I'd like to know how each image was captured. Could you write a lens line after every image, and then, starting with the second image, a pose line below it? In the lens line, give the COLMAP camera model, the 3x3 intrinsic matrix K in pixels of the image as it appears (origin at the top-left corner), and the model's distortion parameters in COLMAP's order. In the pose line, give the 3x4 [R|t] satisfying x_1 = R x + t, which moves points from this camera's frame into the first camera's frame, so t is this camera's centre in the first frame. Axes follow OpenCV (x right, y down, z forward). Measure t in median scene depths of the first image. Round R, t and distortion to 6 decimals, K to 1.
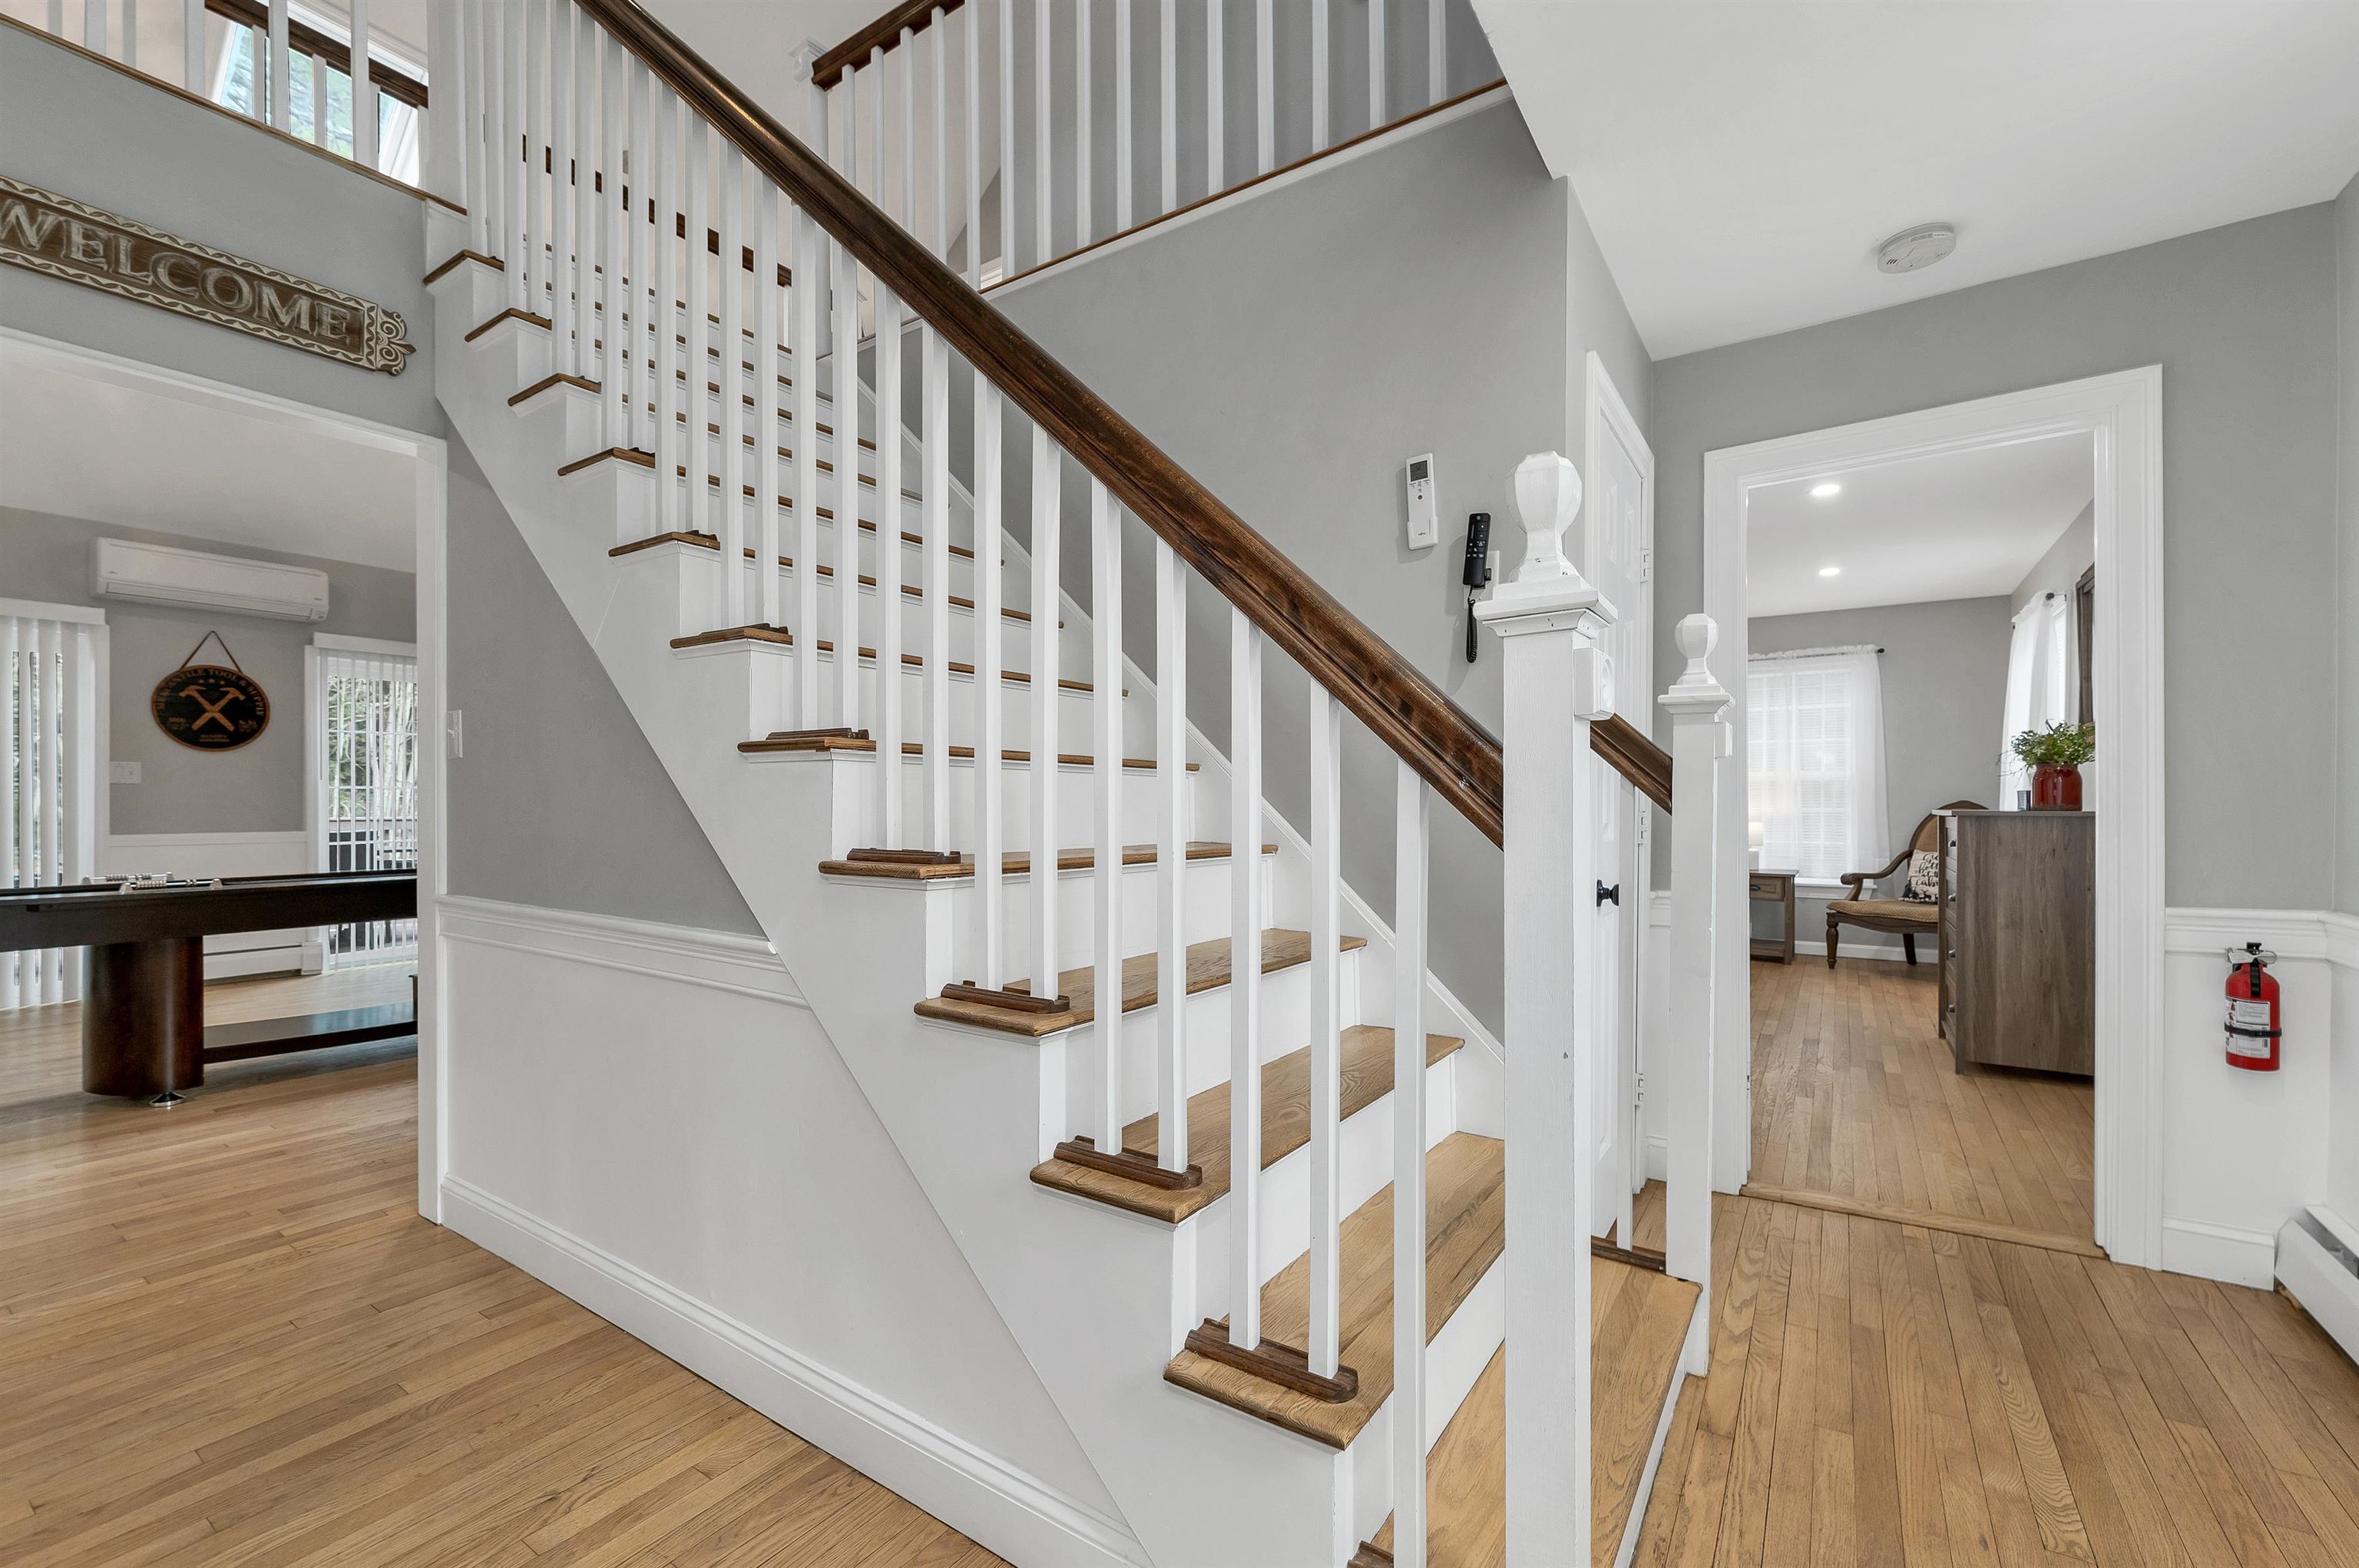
lens RADIAL K [[985.5, 0, 1167.7], [0, 985.5, 798.9], [0, 0, 1]] dist [-0.001107, -0.000597]
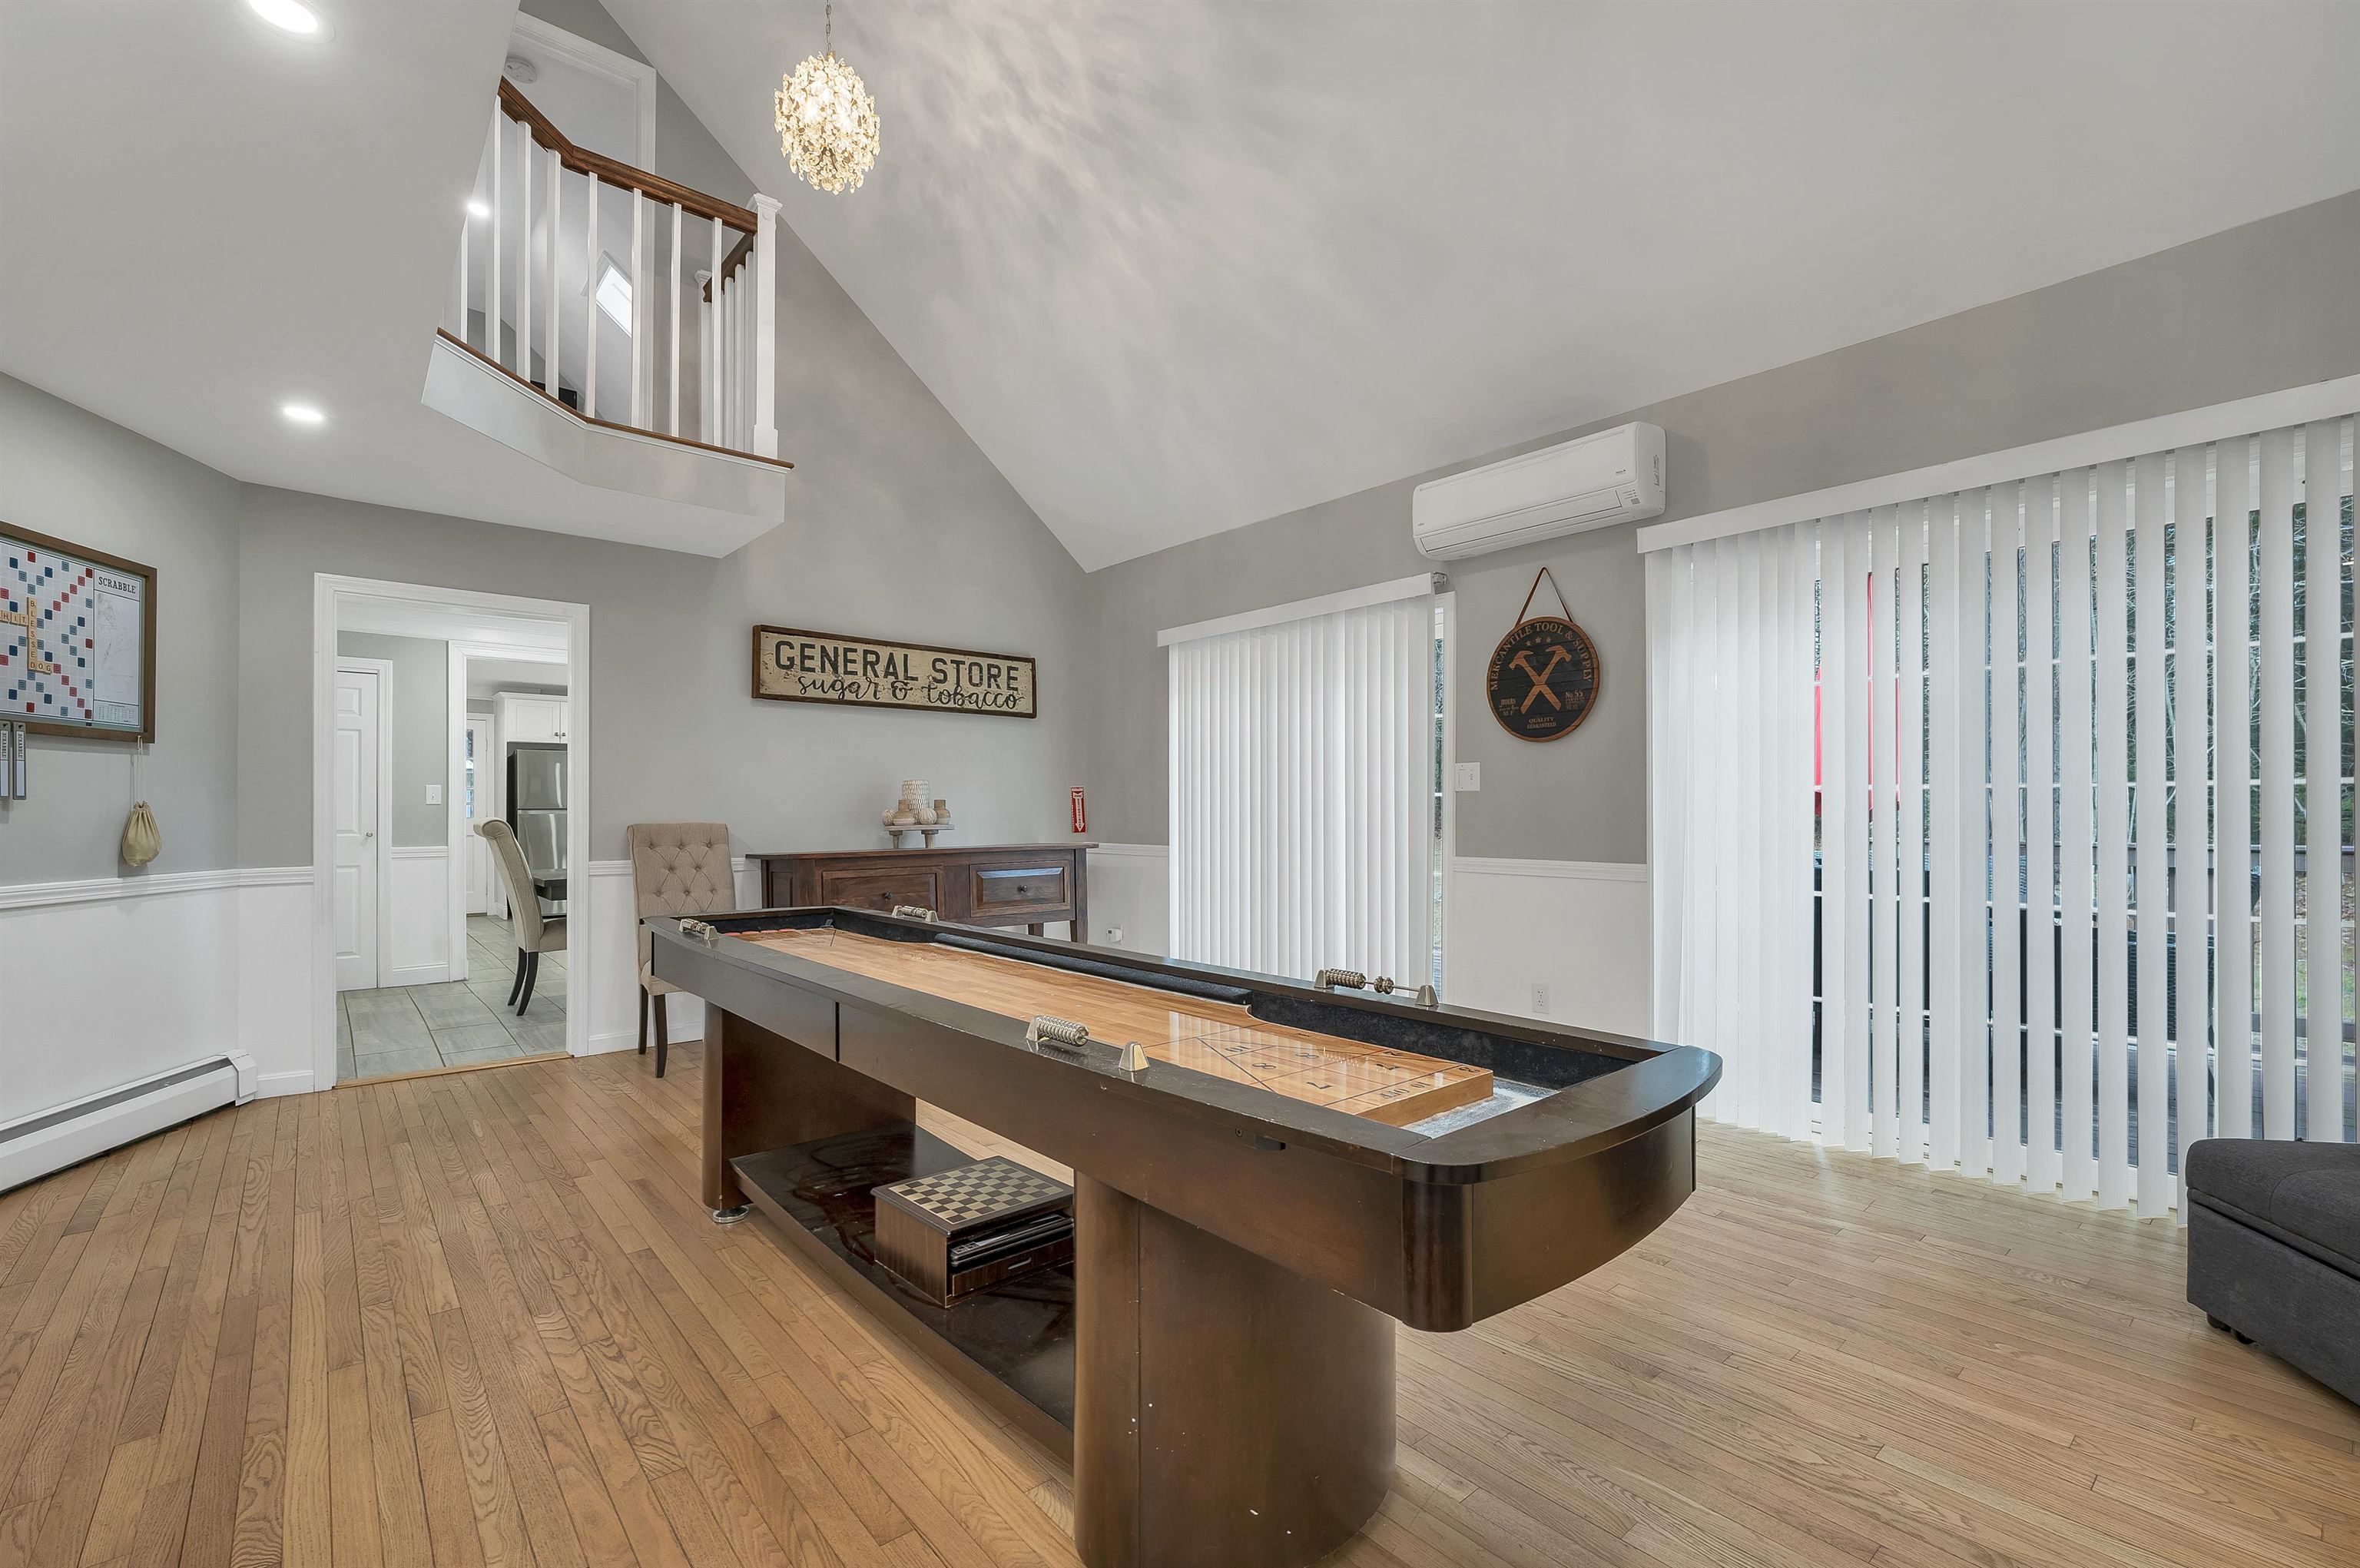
lens RADIAL K [[1004.2, 0, 1178.9], [0, 1004.2, 800.6], [0, 0, 1]] dist [0.001129, 0.000024]
pose [[-0.253854, -0.007576, -0.967213, -0.222222], [-0.000719, 0.999971, -0.007644, -0.001092], [0.967242, -0.001245, -0.253852, 0.933258]]
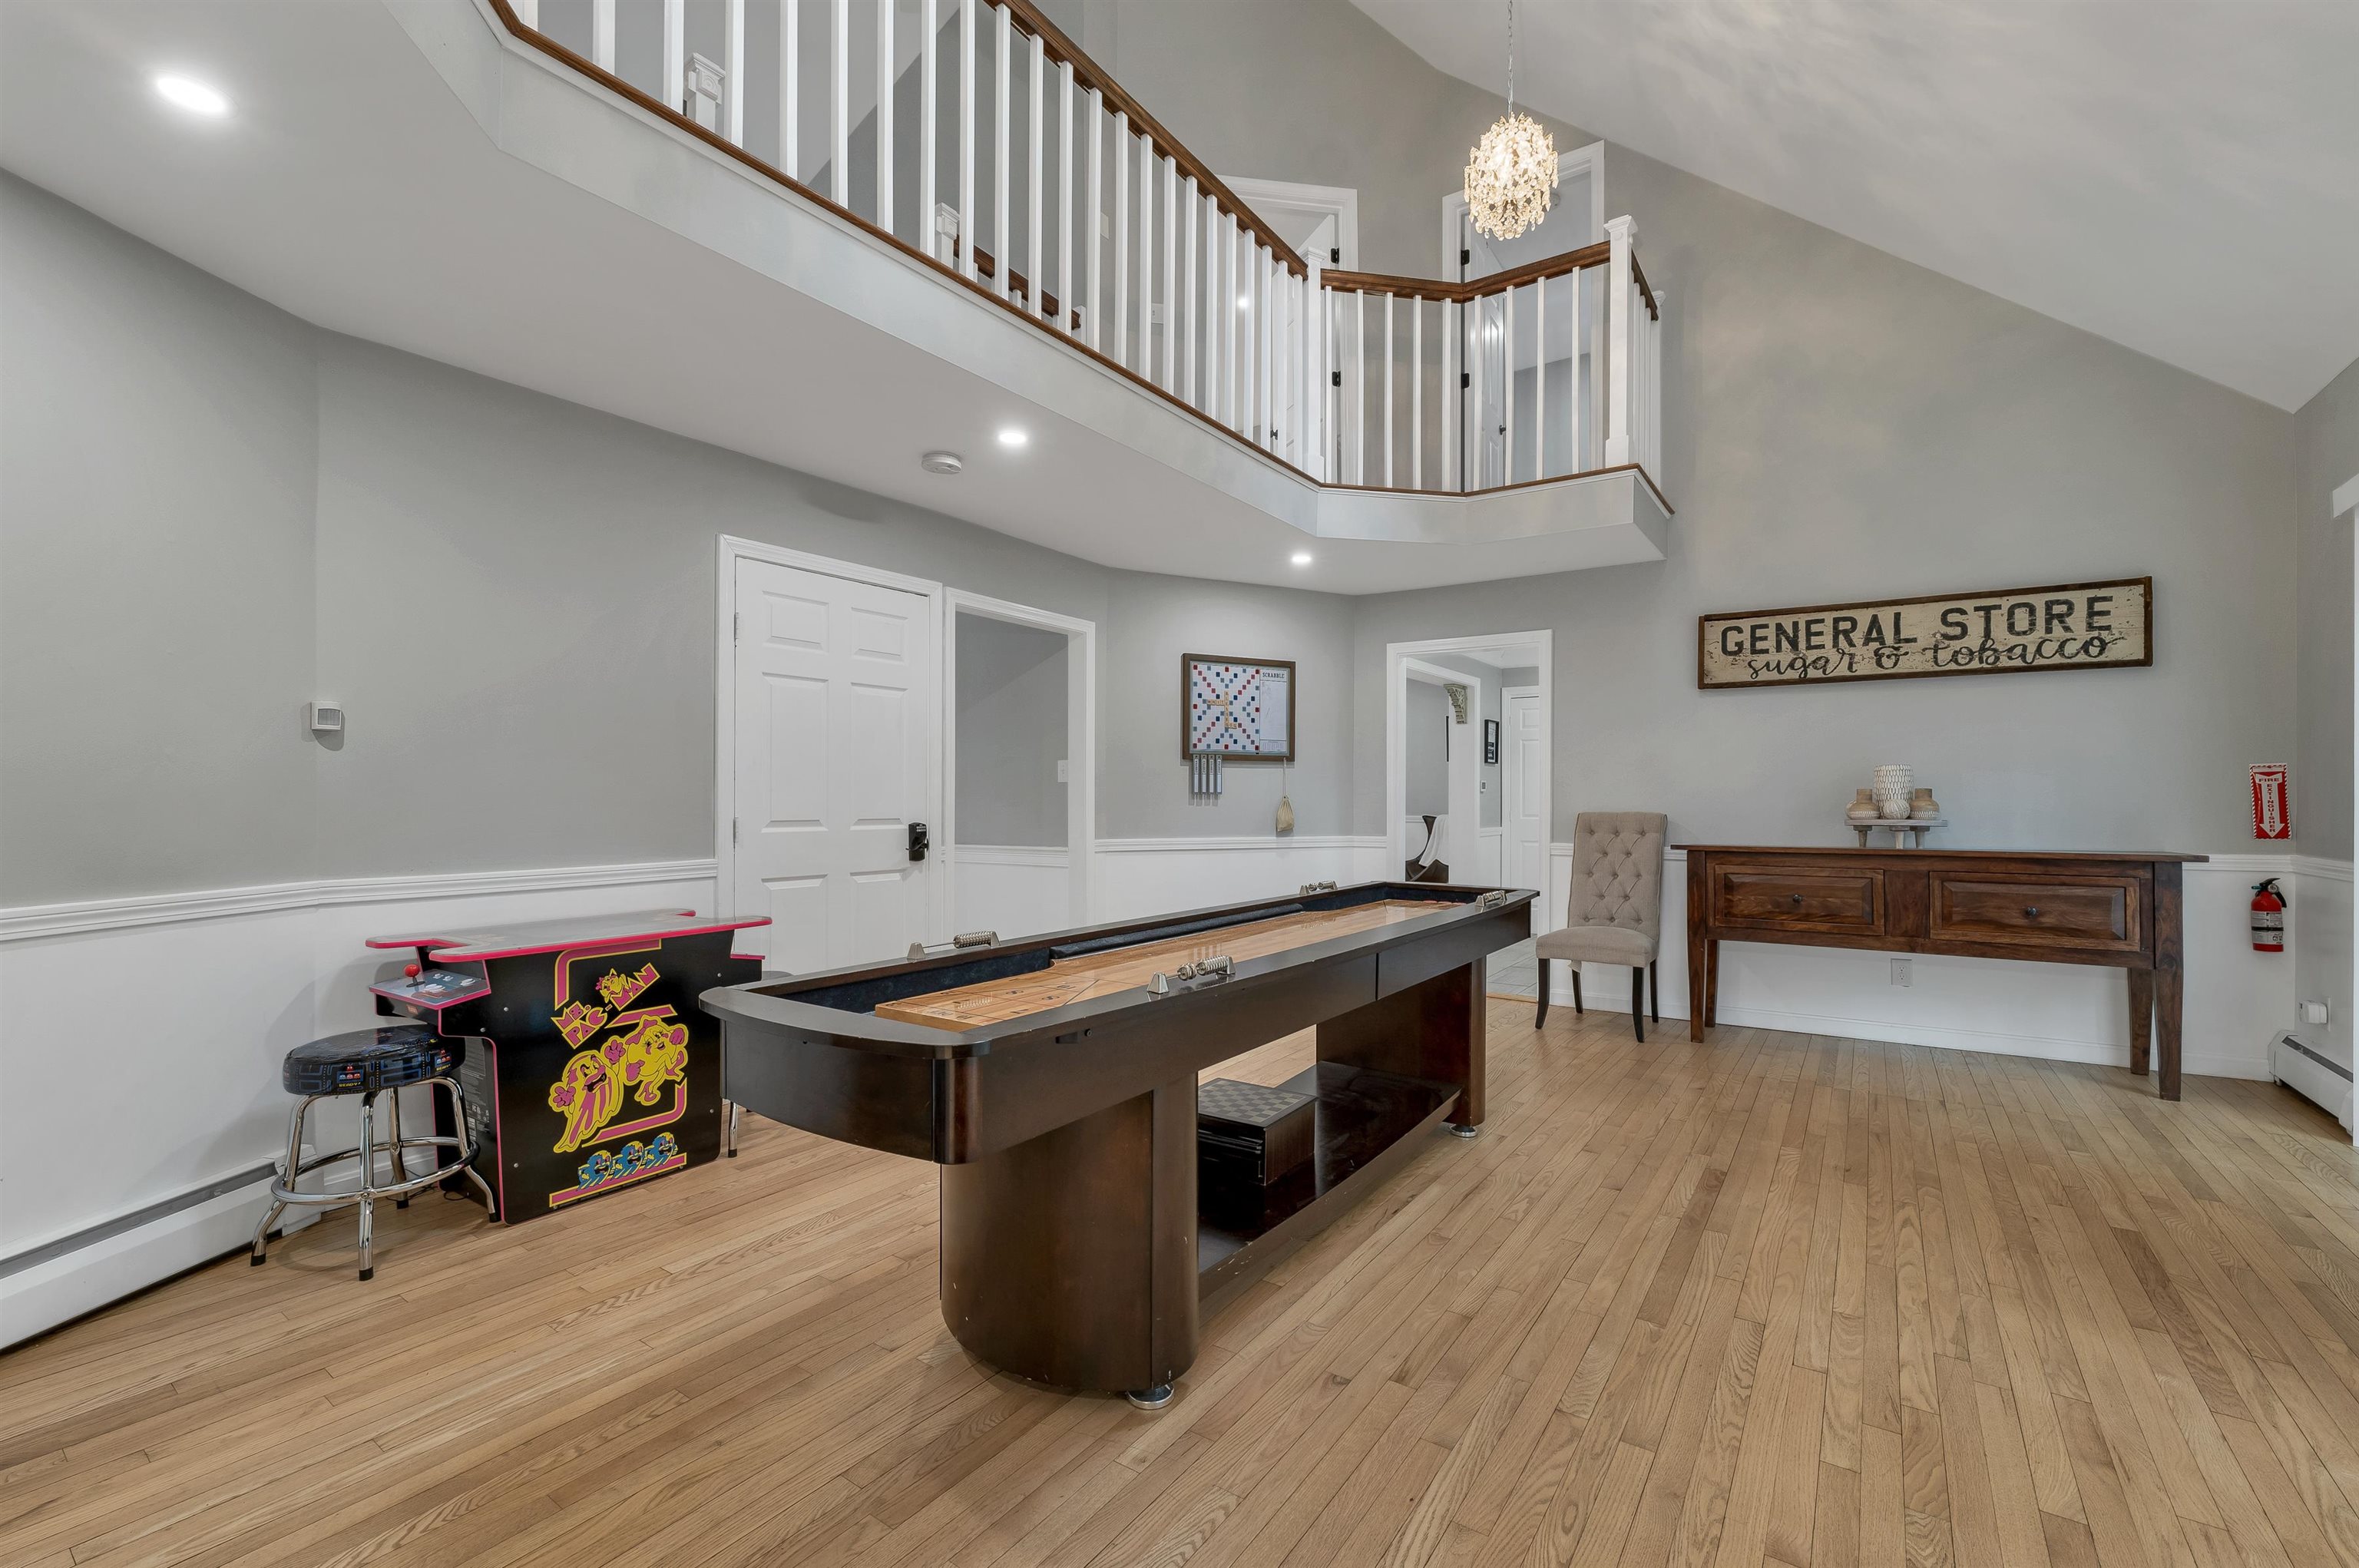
lens RADIAL K [[1006.1, 0, 1179.5], [0, 1006.1, 784.0], [0, 0, 1]] dist [-0.001945, -0.000510]
pose [[-0.999984, -0.001765, 0.005351, -0.528931], [-0.001843, 0.999892, -0.014567, -0.000407], [-0.005324, -0.014576, -0.999880, 1.237536]]
